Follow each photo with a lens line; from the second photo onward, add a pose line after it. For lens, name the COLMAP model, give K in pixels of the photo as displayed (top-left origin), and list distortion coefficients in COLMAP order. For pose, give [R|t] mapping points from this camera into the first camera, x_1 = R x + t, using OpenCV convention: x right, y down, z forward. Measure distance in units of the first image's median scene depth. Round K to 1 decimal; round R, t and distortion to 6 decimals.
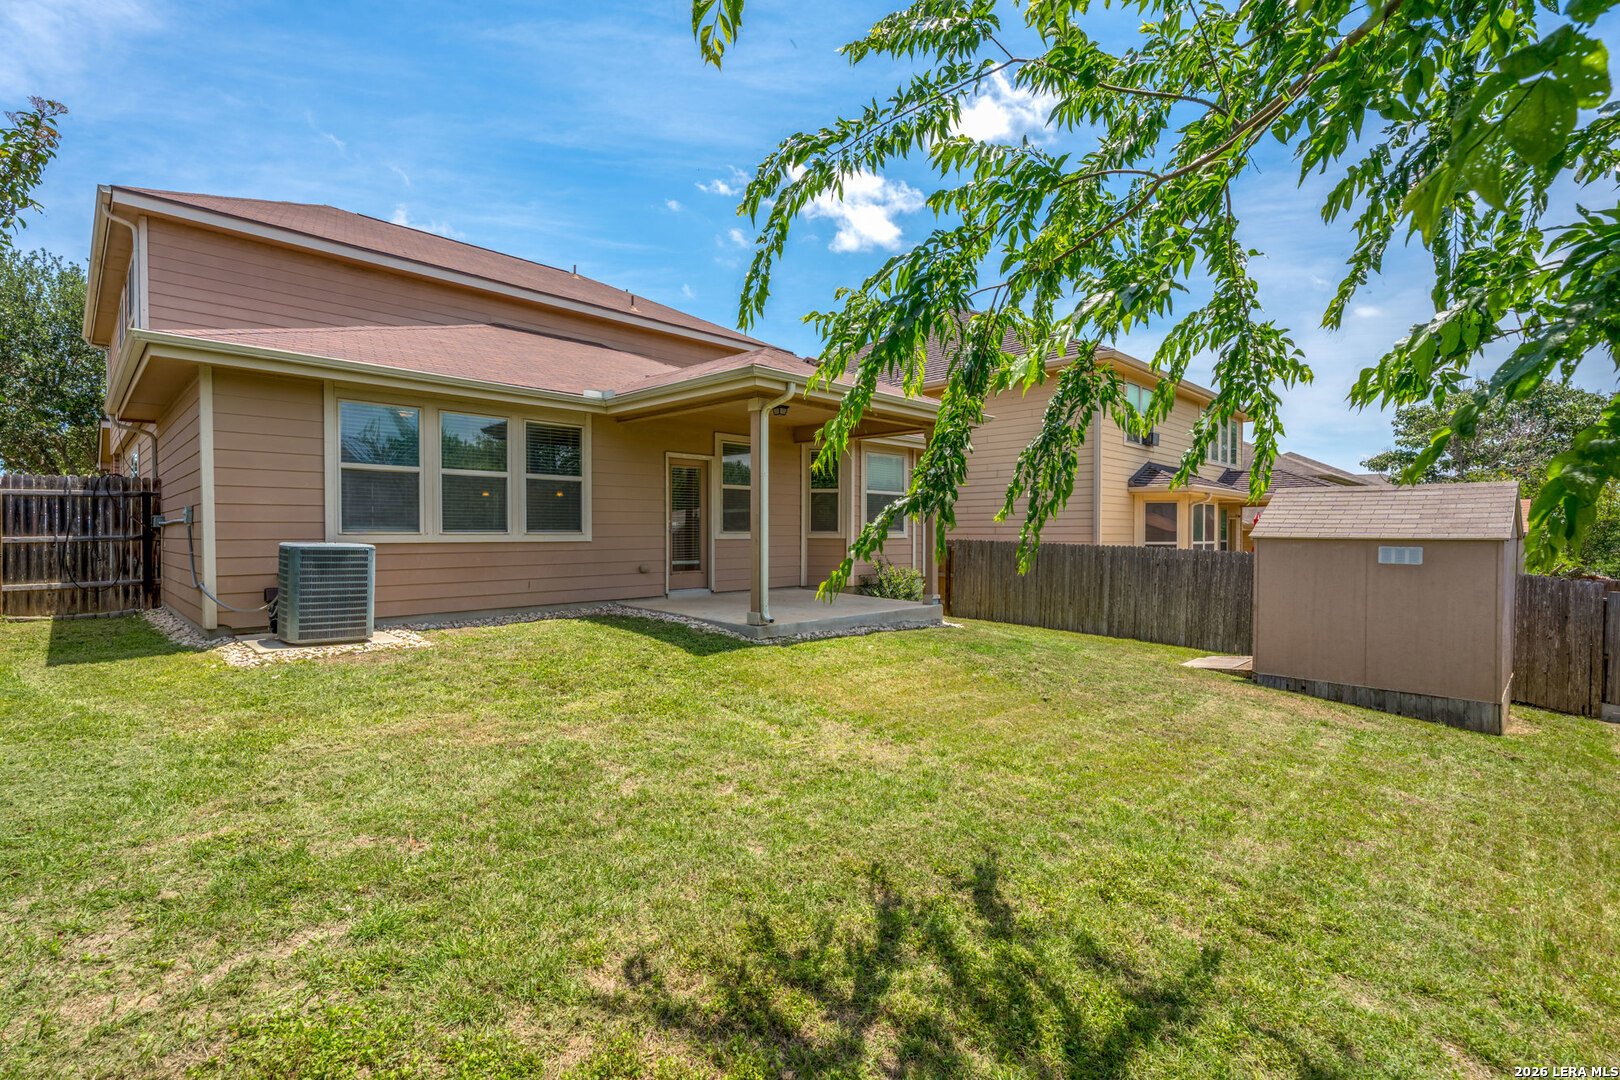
lens RADIAL K [[720.7, 0, 810.0], [0, 720.7, 540.0], [0, 0, 1]] dist [-0.000562, -0.000039]
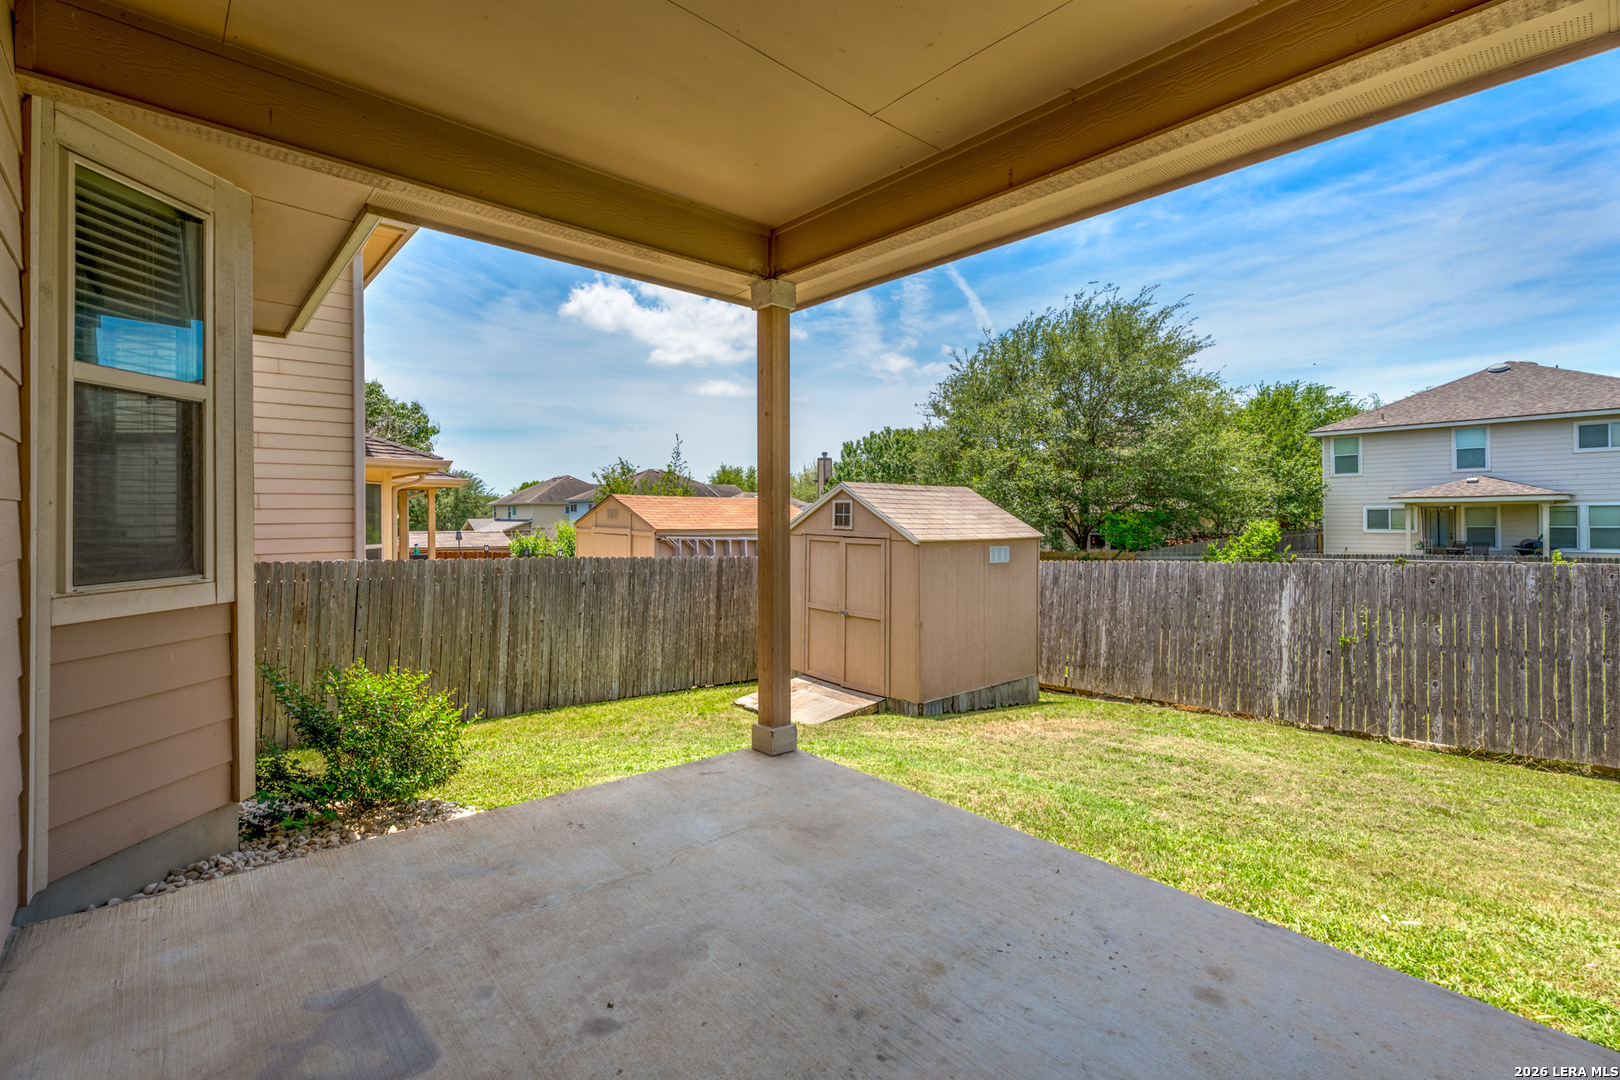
lens RADIAL K [[721.7, 0, 817.0], [0, 721.7, 505.9], [0, 0, 1]] dist [-0.001379, 0.000004]
pose [[0.068981, 0.007351, 0.997591, -0.240604], [0.011971, 0.999895, -0.008196, -0.043009], [-0.997546, 0.012508, 0.068886, 1.149669]]
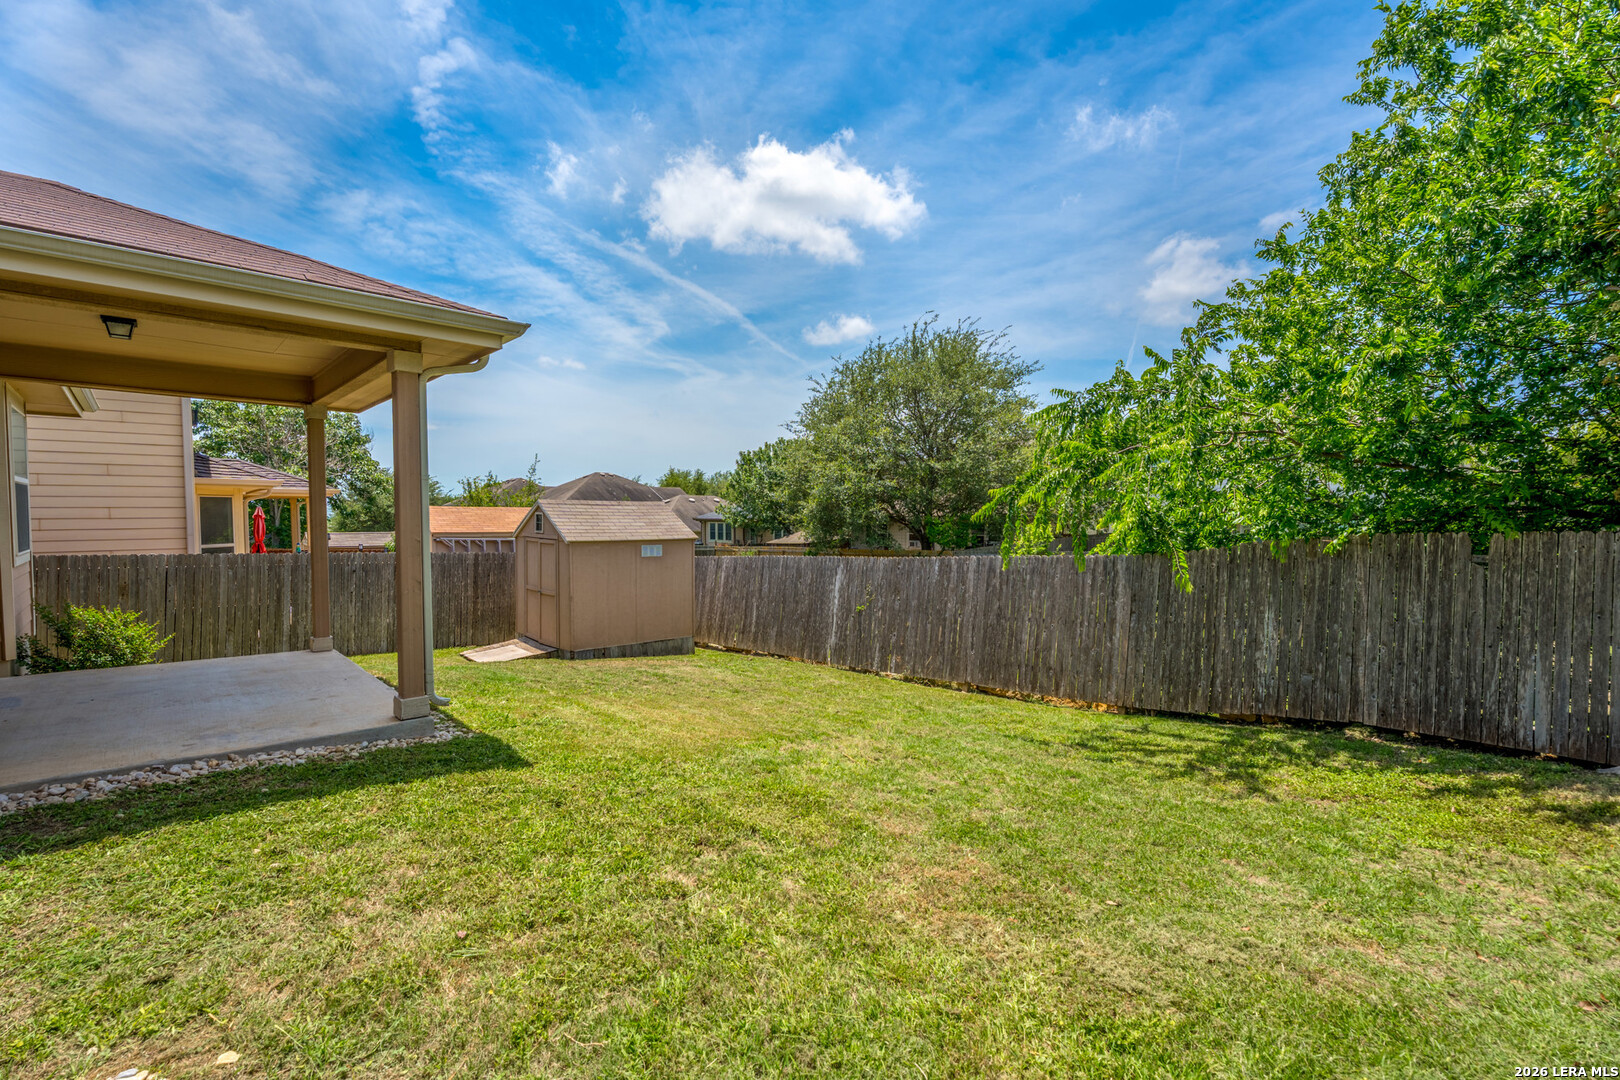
lens RADIAL K [[710.5, 0, 810.0], [0, 710.5, 540.0], [0, 0, 1]] dist [0.016850, 0.000111]
pose [[0.054370, -0.039559, 0.997737, -0.617759], [0.010454, 0.999183, 0.039047, -0.054400], [-0.998466, 0.008307, 0.054739, 0.565402]]
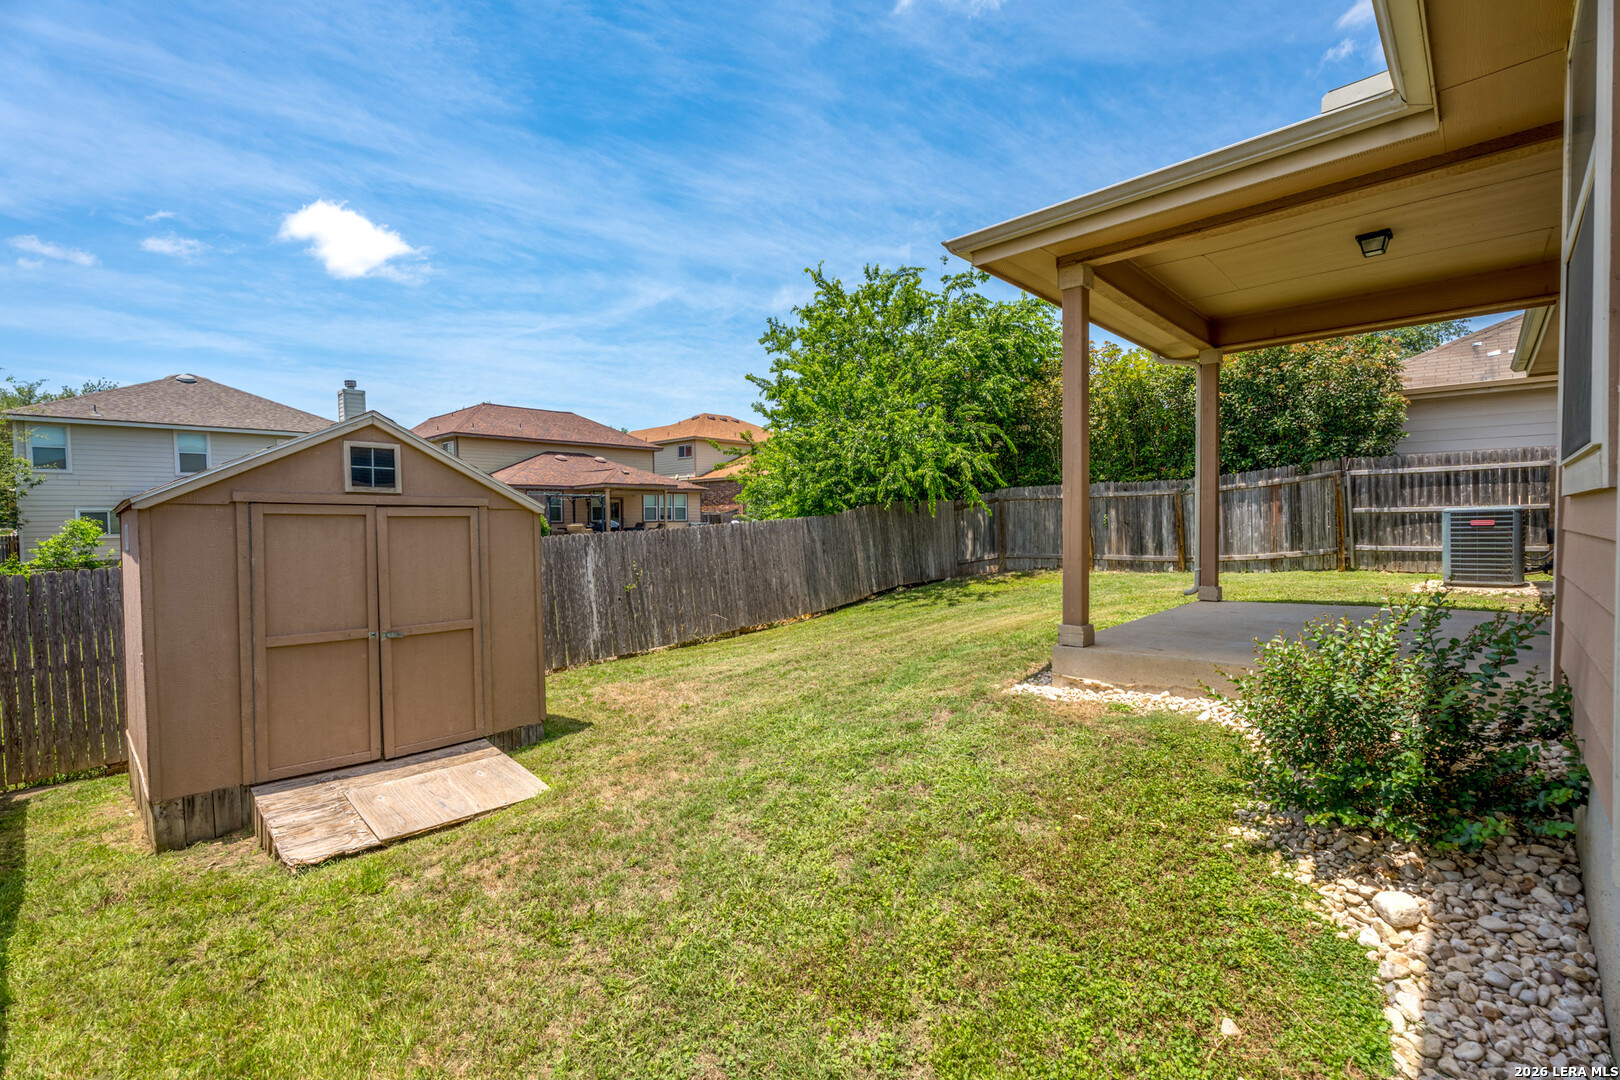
lens RADIAL K [[710.5, 0, 810.0], [0, 710.5, 540.0], [0, 0, 1]] dist [0.016850, 0.000111]
pose [[-0.999679, 0.011297, -0.022663, 0.434011], [0.010420, 0.999206, 0.038462, 0.001822], [0.023080, 0.038214, -0.999003, 1.775599]]
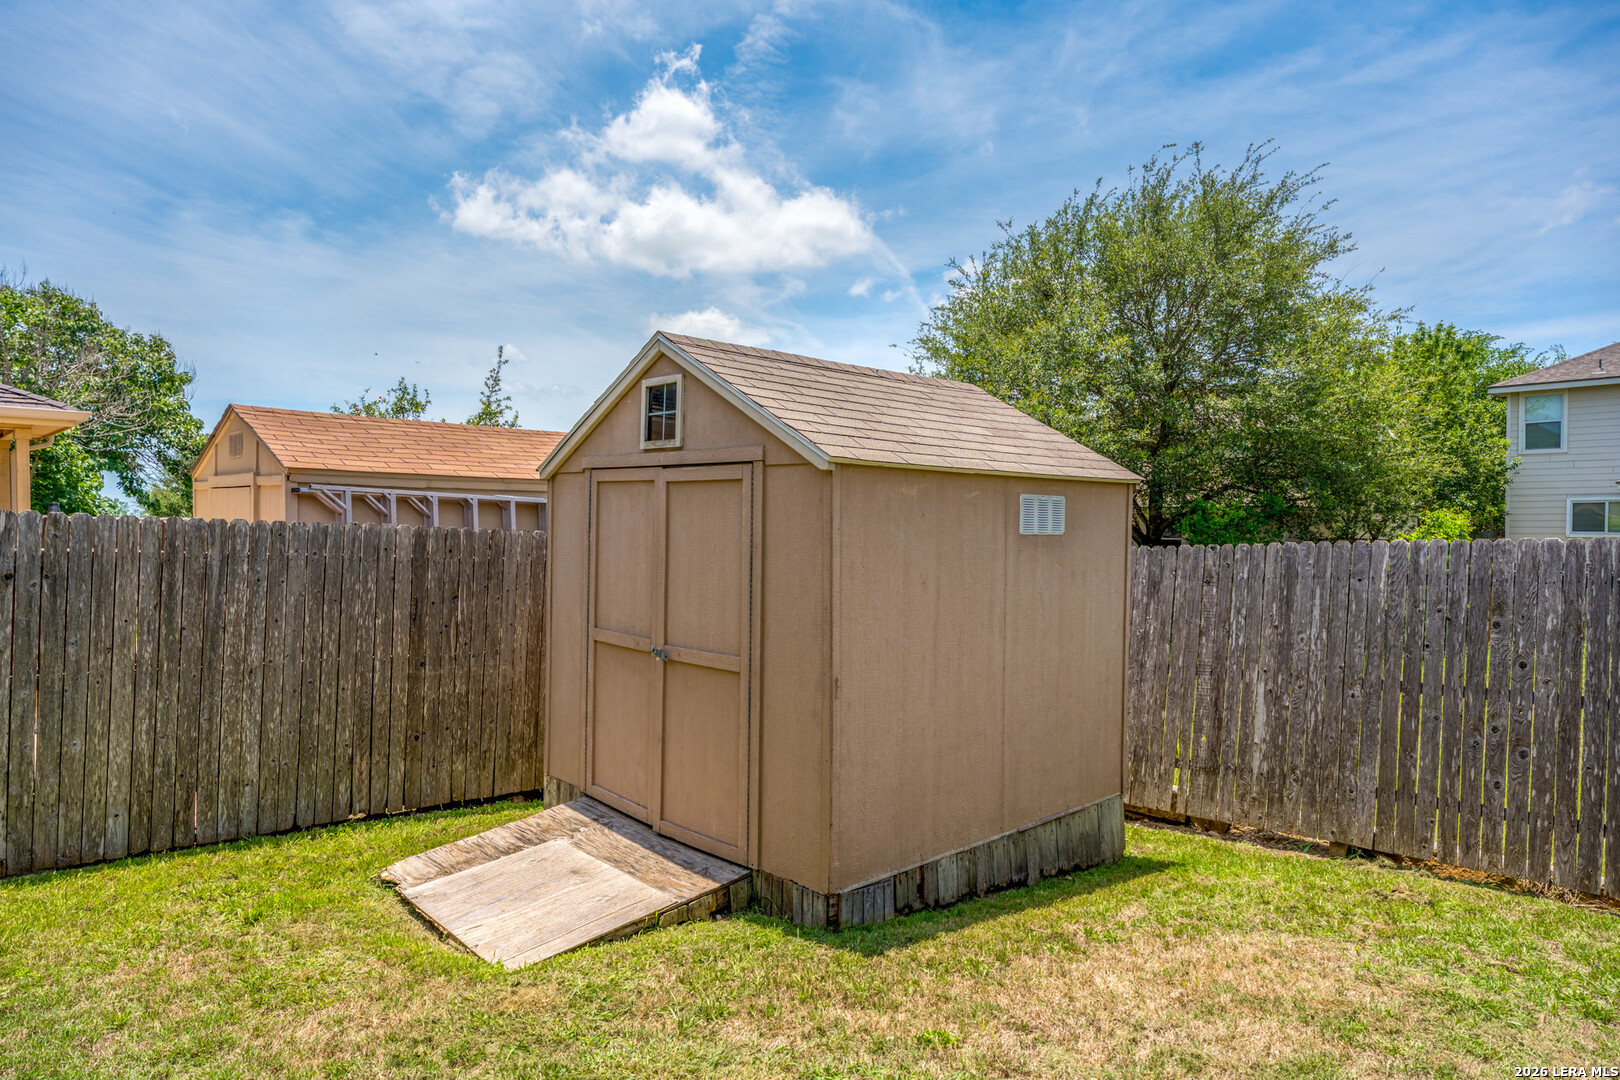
lens RADIAL K [[952.1, 0, 810.0], [0, 952.1, 540.0], [0, 0, 1]] dist [0.001002, -0.000152]
pose [[0.039643, -0.020550, 0.999003, 0.232627], [0.003368, 0.999786, 0.020432, 0.023572], [-0.999208, 0.002554, 0.039704, 1.077299]]
